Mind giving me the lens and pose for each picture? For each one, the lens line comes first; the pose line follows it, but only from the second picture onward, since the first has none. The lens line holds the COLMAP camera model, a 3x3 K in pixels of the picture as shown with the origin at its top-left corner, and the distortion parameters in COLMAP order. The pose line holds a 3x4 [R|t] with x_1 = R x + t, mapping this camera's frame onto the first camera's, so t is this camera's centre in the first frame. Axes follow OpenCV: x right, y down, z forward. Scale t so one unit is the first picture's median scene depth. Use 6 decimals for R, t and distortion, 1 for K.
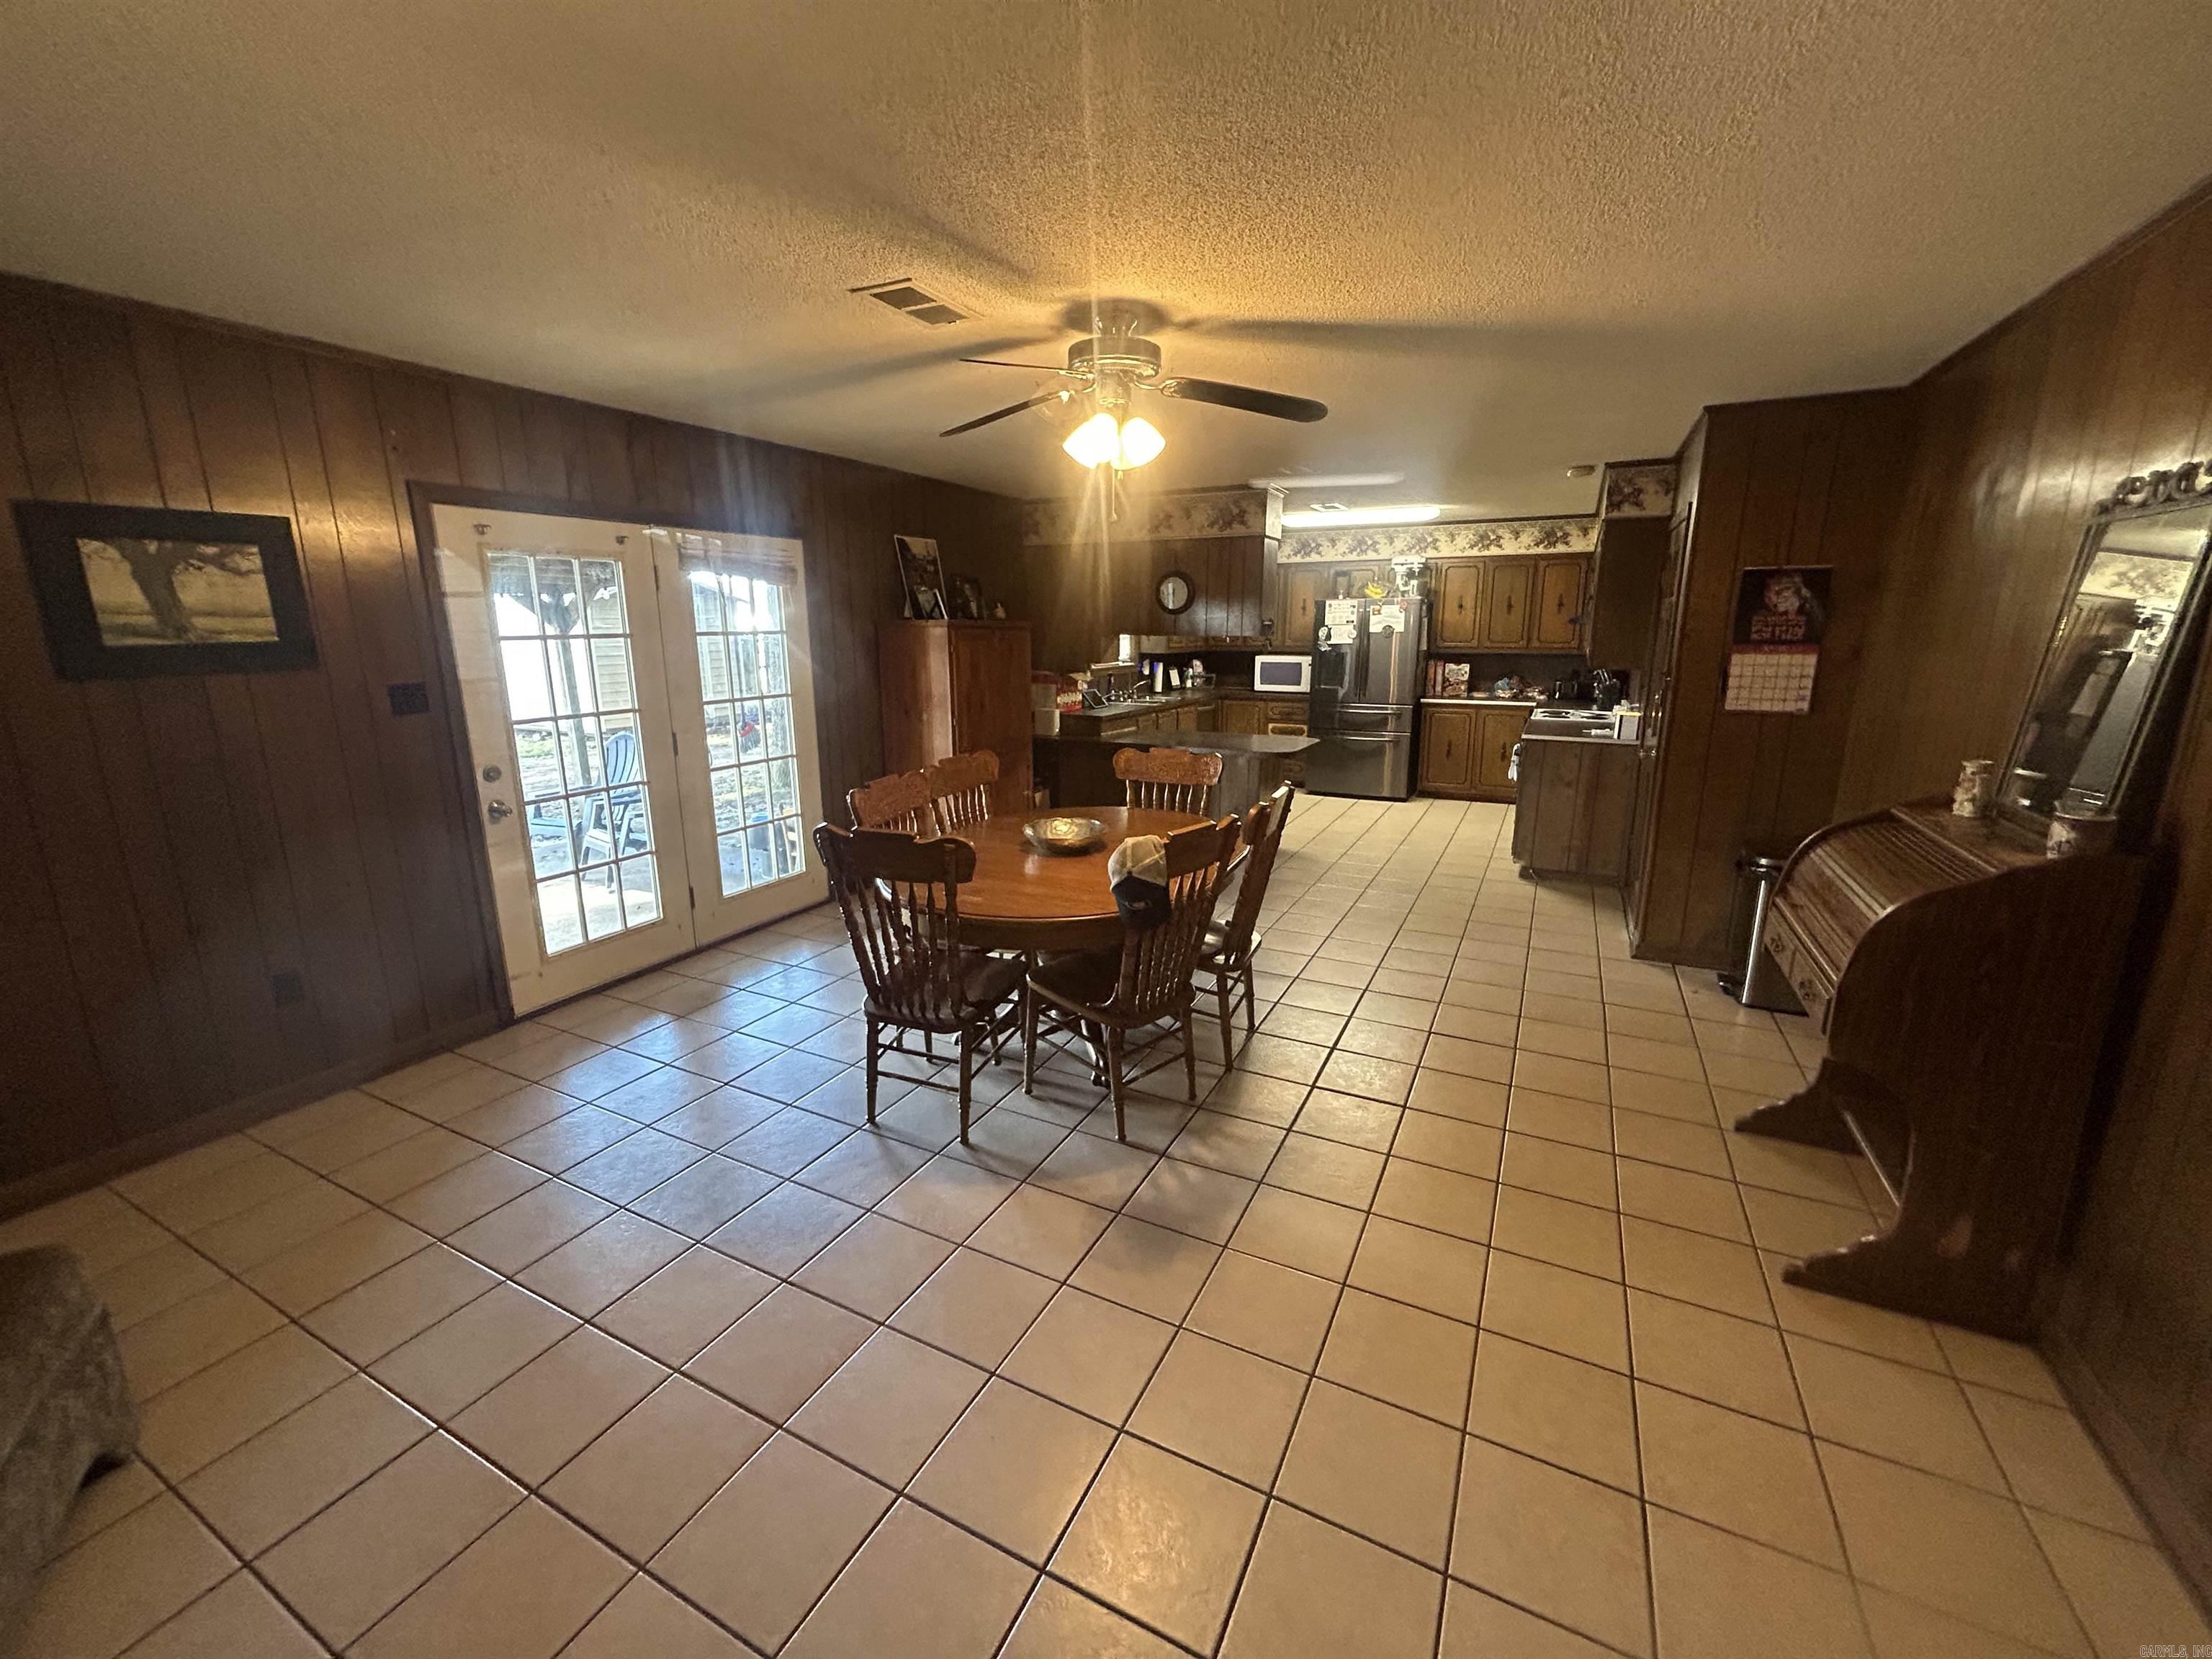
lens RADIAL K [[897.8, 0, 1098.7], [0, 897.8, 825.7], [0, 0, 1]] dist [-0.001642, 0.000728]
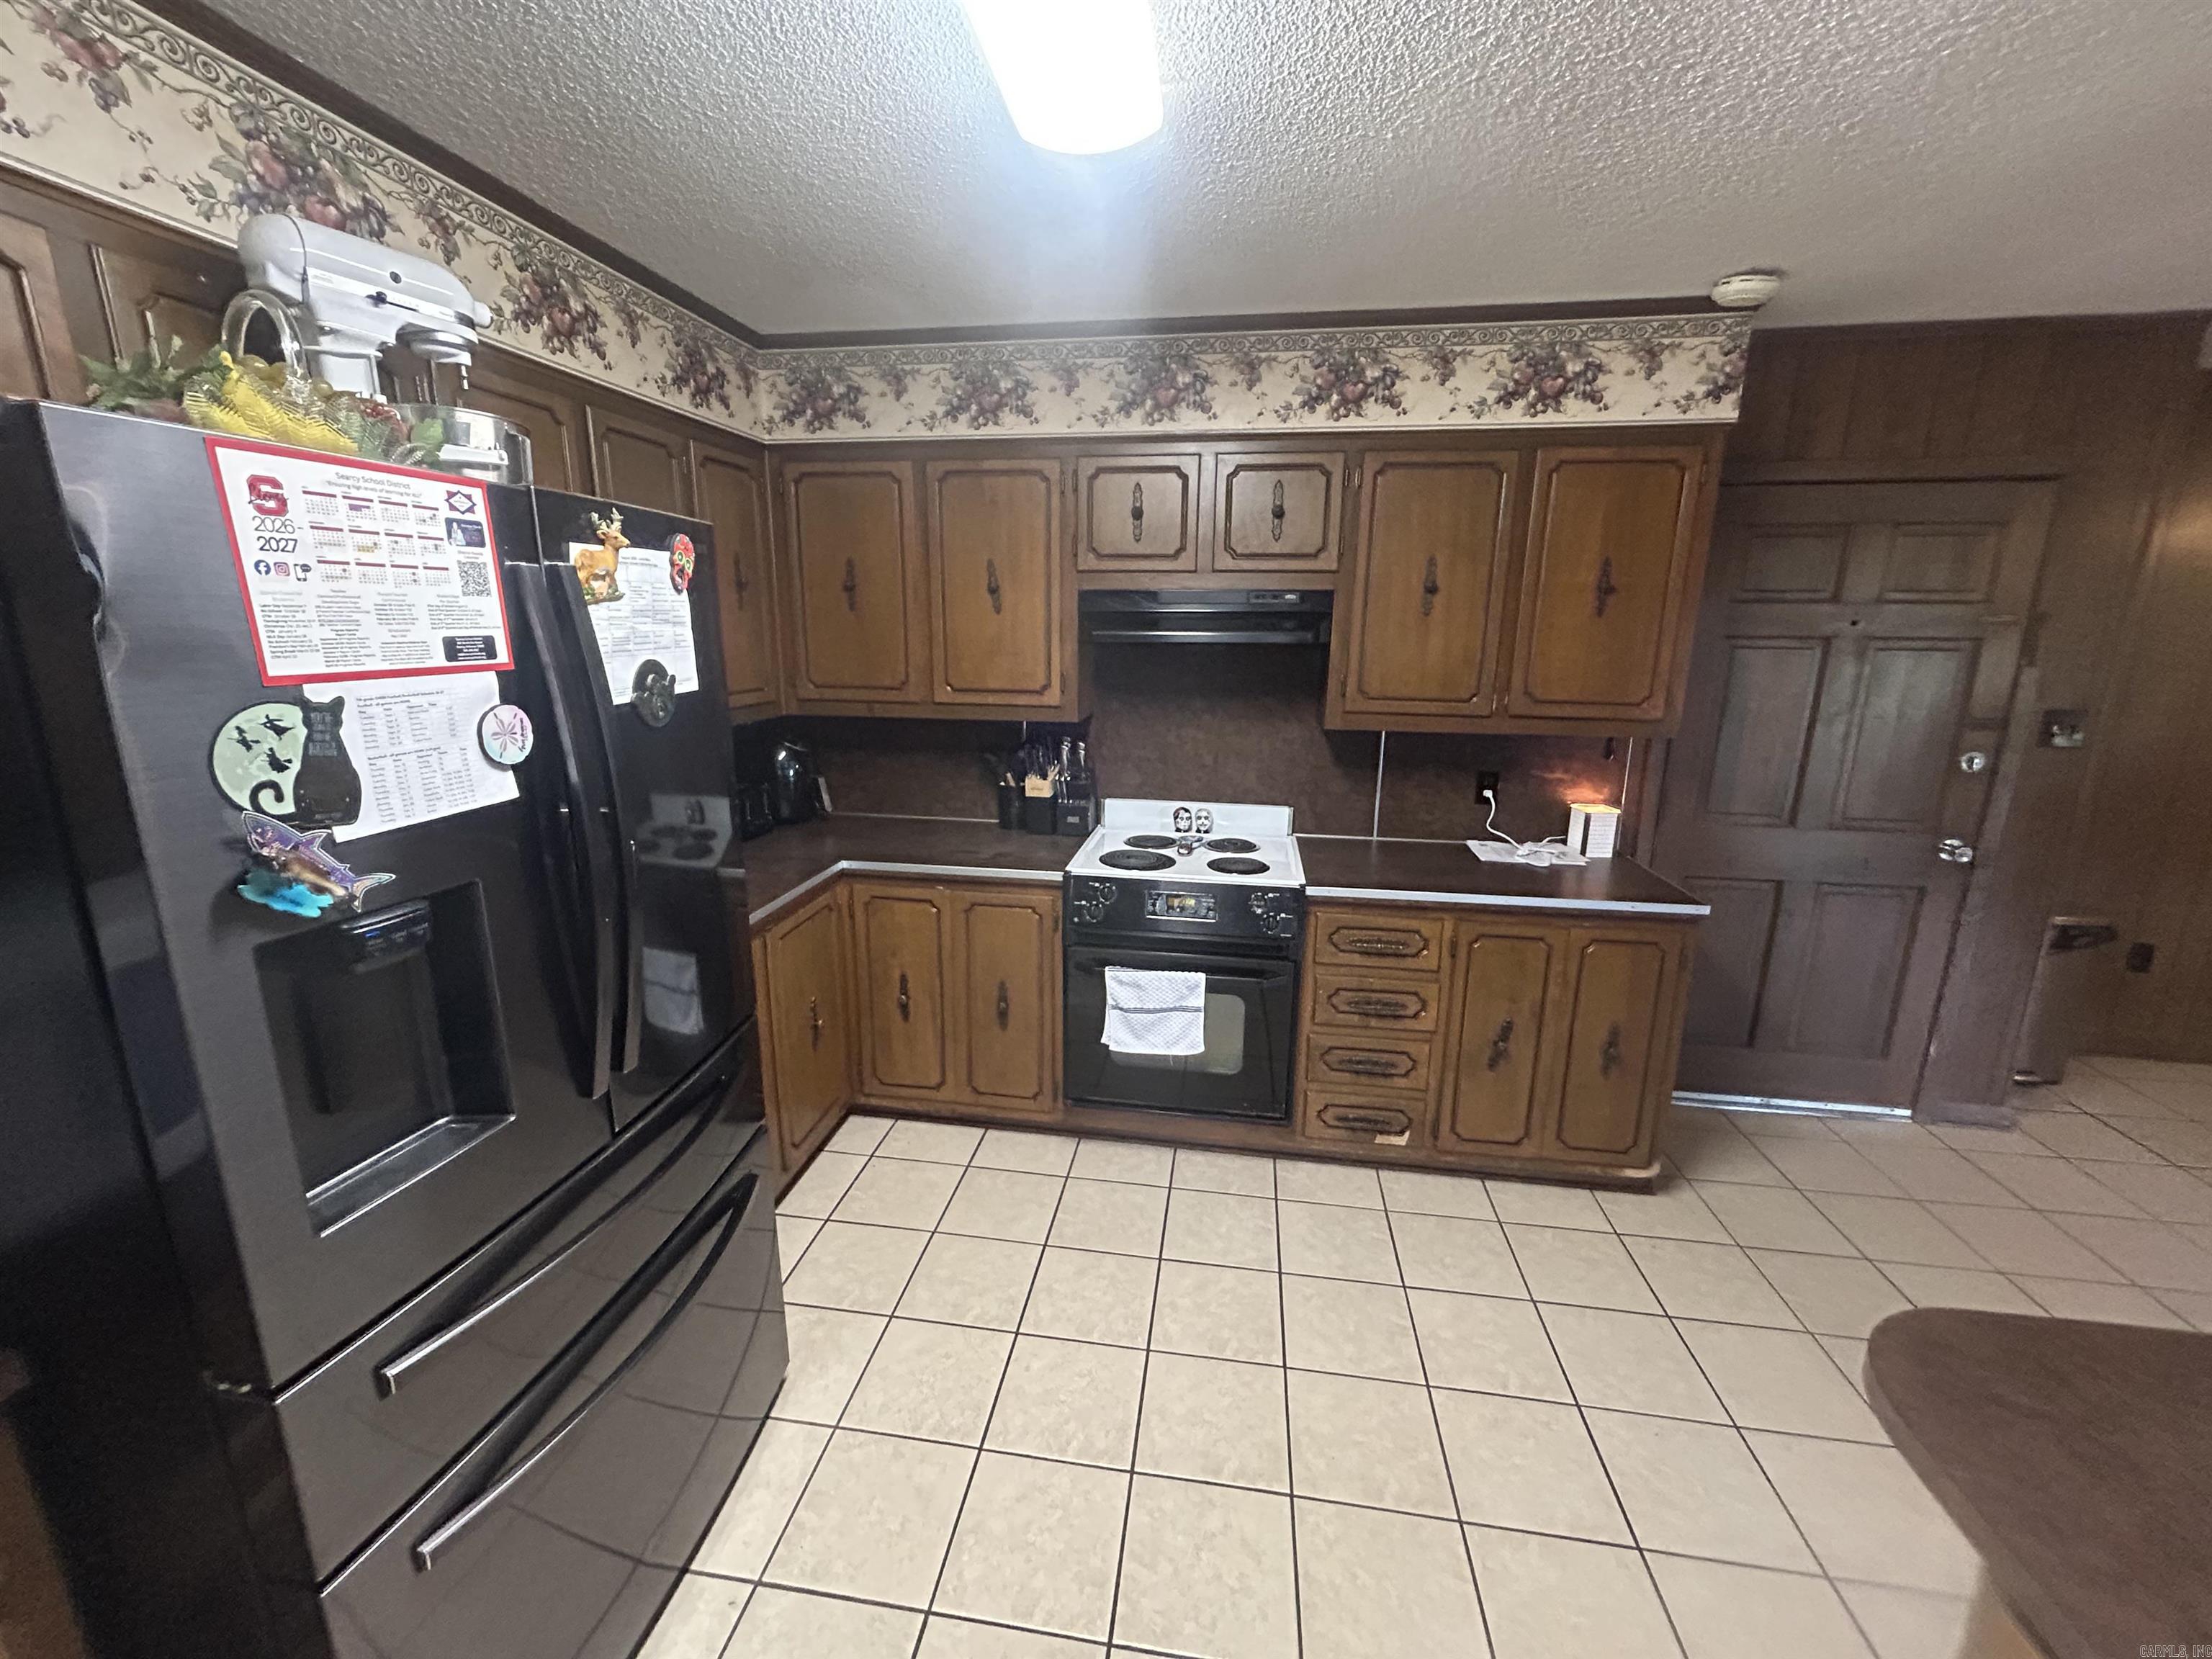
lens RADIAL K [[897.8, 0, 1103.5], [0, 897.8, 829.3], [0, 0, 1]] dist [-0.001642, 0.000728]
pose [[-0.315374, -0.211353, 0.925132, 0.120791], [0.203001, 0.937290, 0.283333, -0.216841], [-0.927000, 0.277159, -0.252692, 0.937700]]
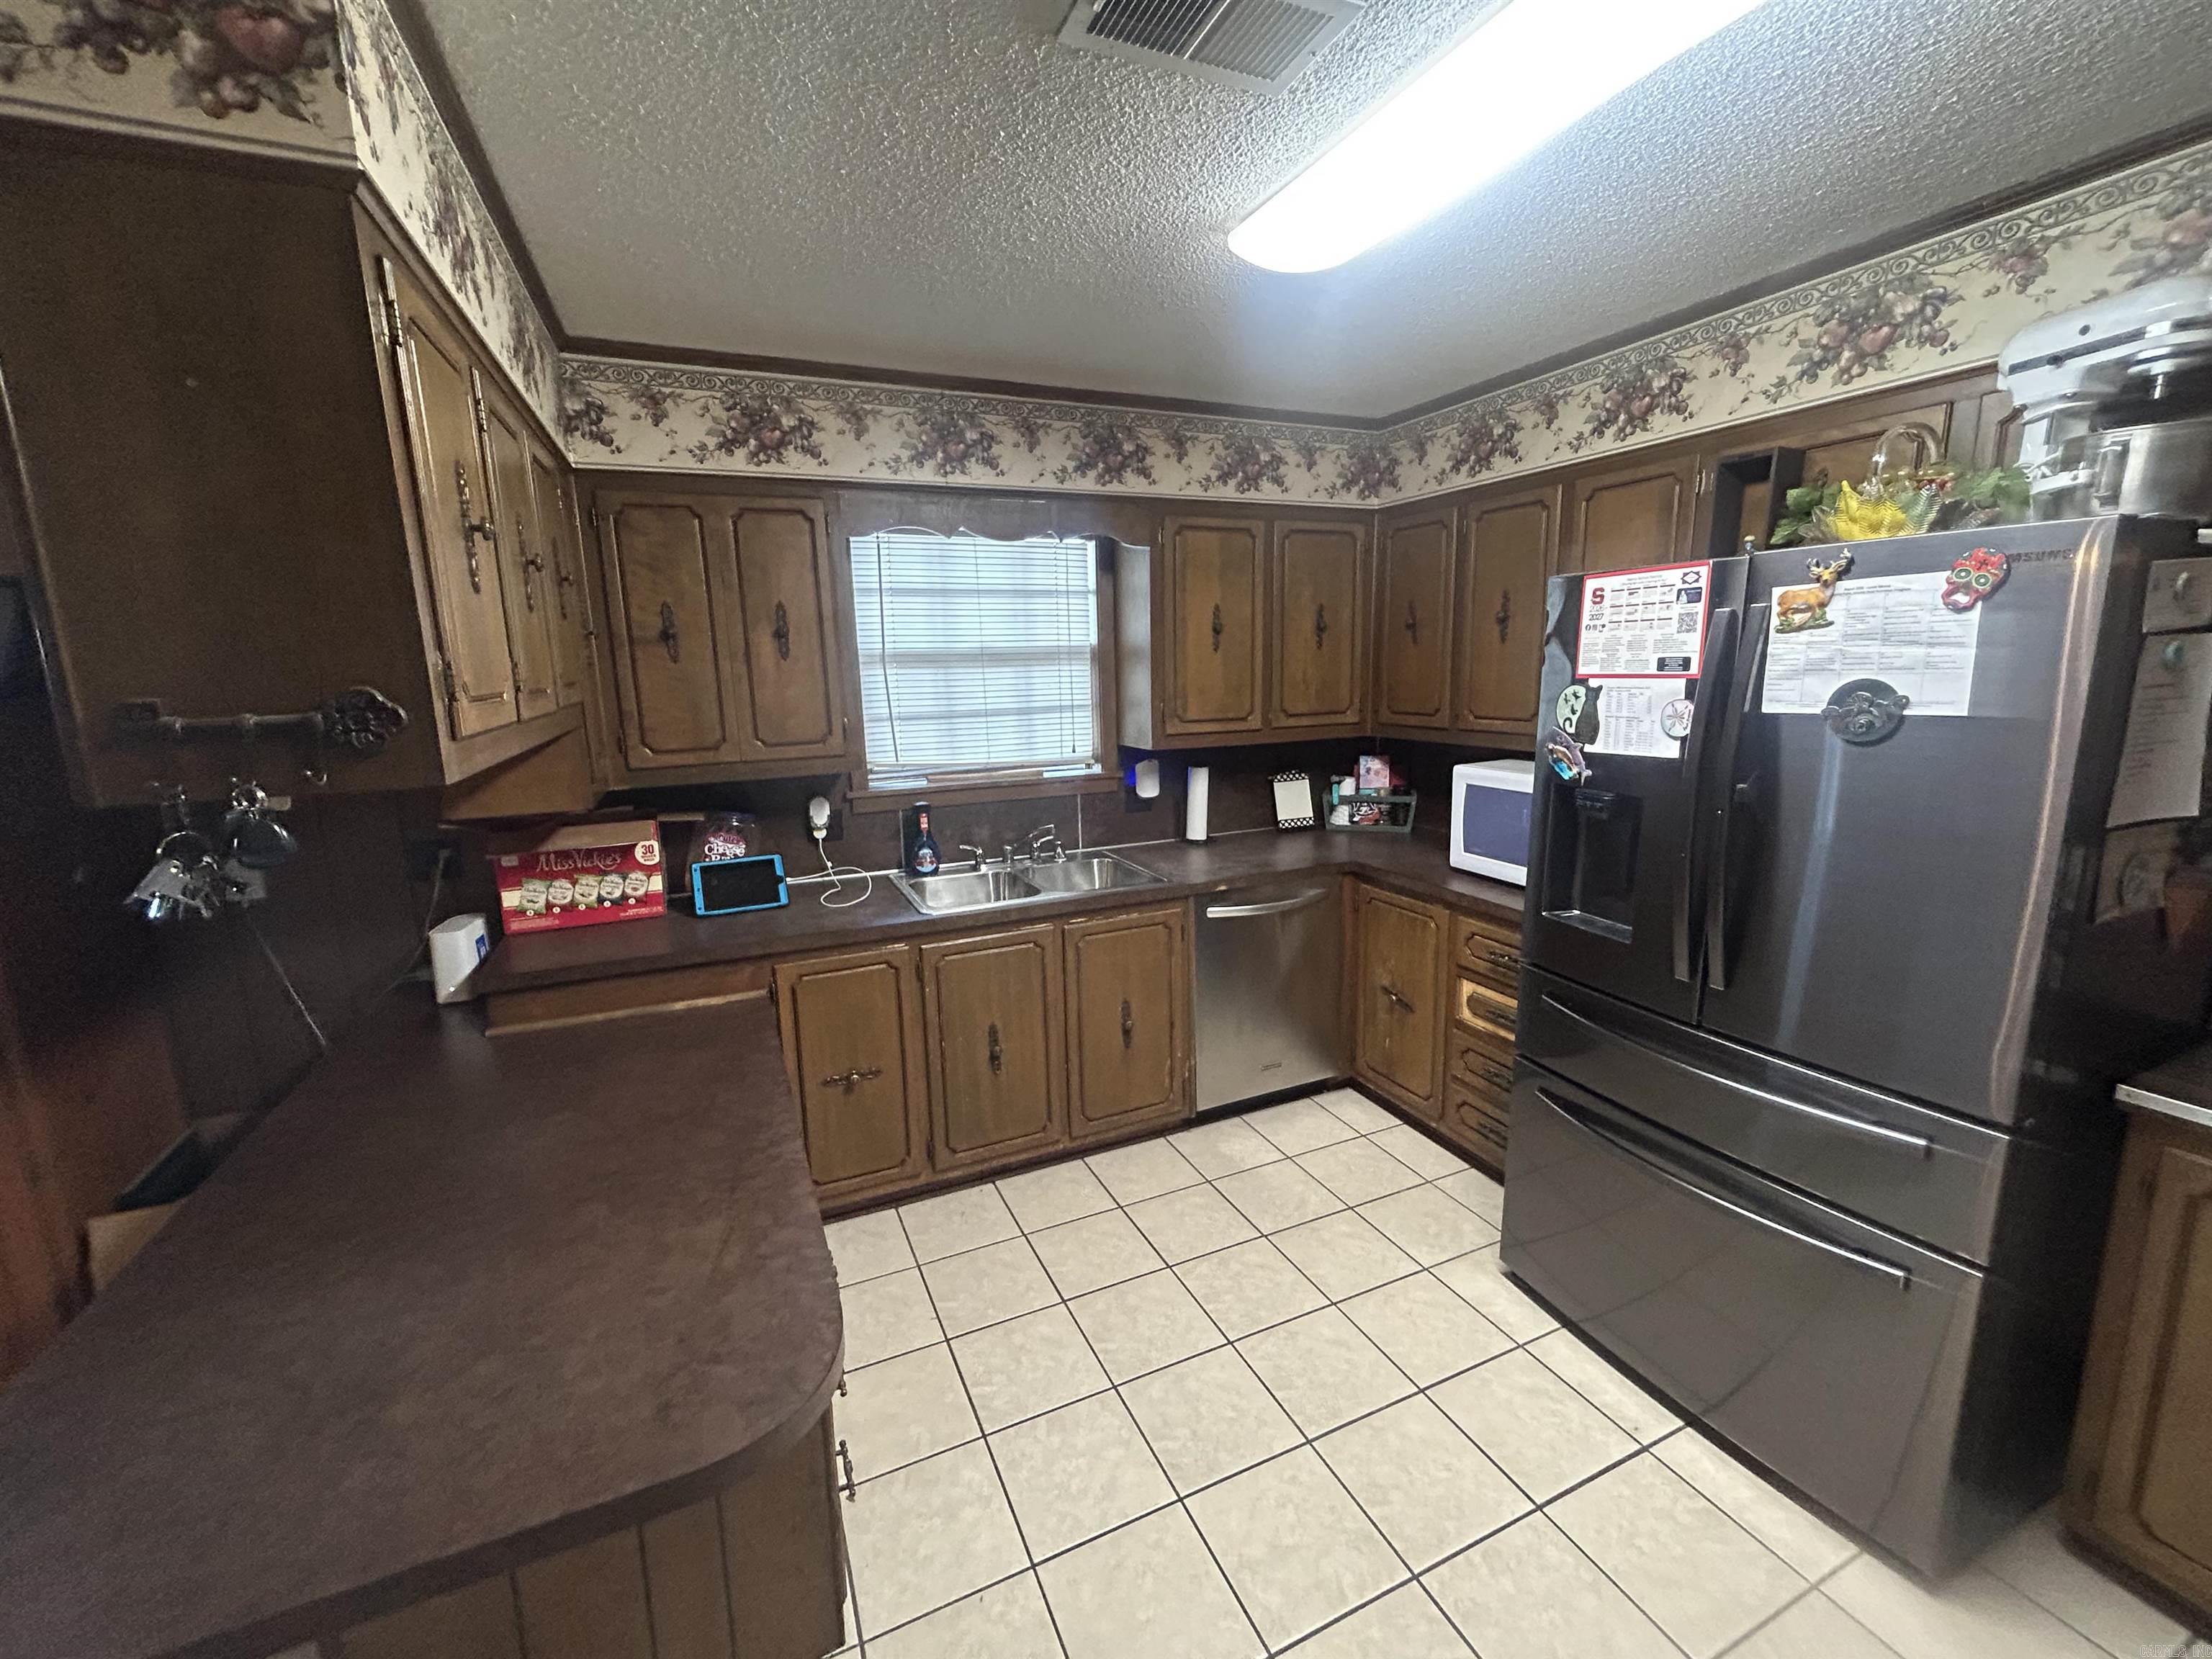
lens RADIAL K [[897.8, 0, 1096.9], [0, 897.8, 826.5], [0, 0, 1]] dist [-0.001642, 0.000728]
pose [[0.778433, 0.099047, -0.619865, 0.305069], [-0.116835, 0.993079, 0.011959, -0.170038], [0.616759, 0.063113, 0.784618, 0.726580]]
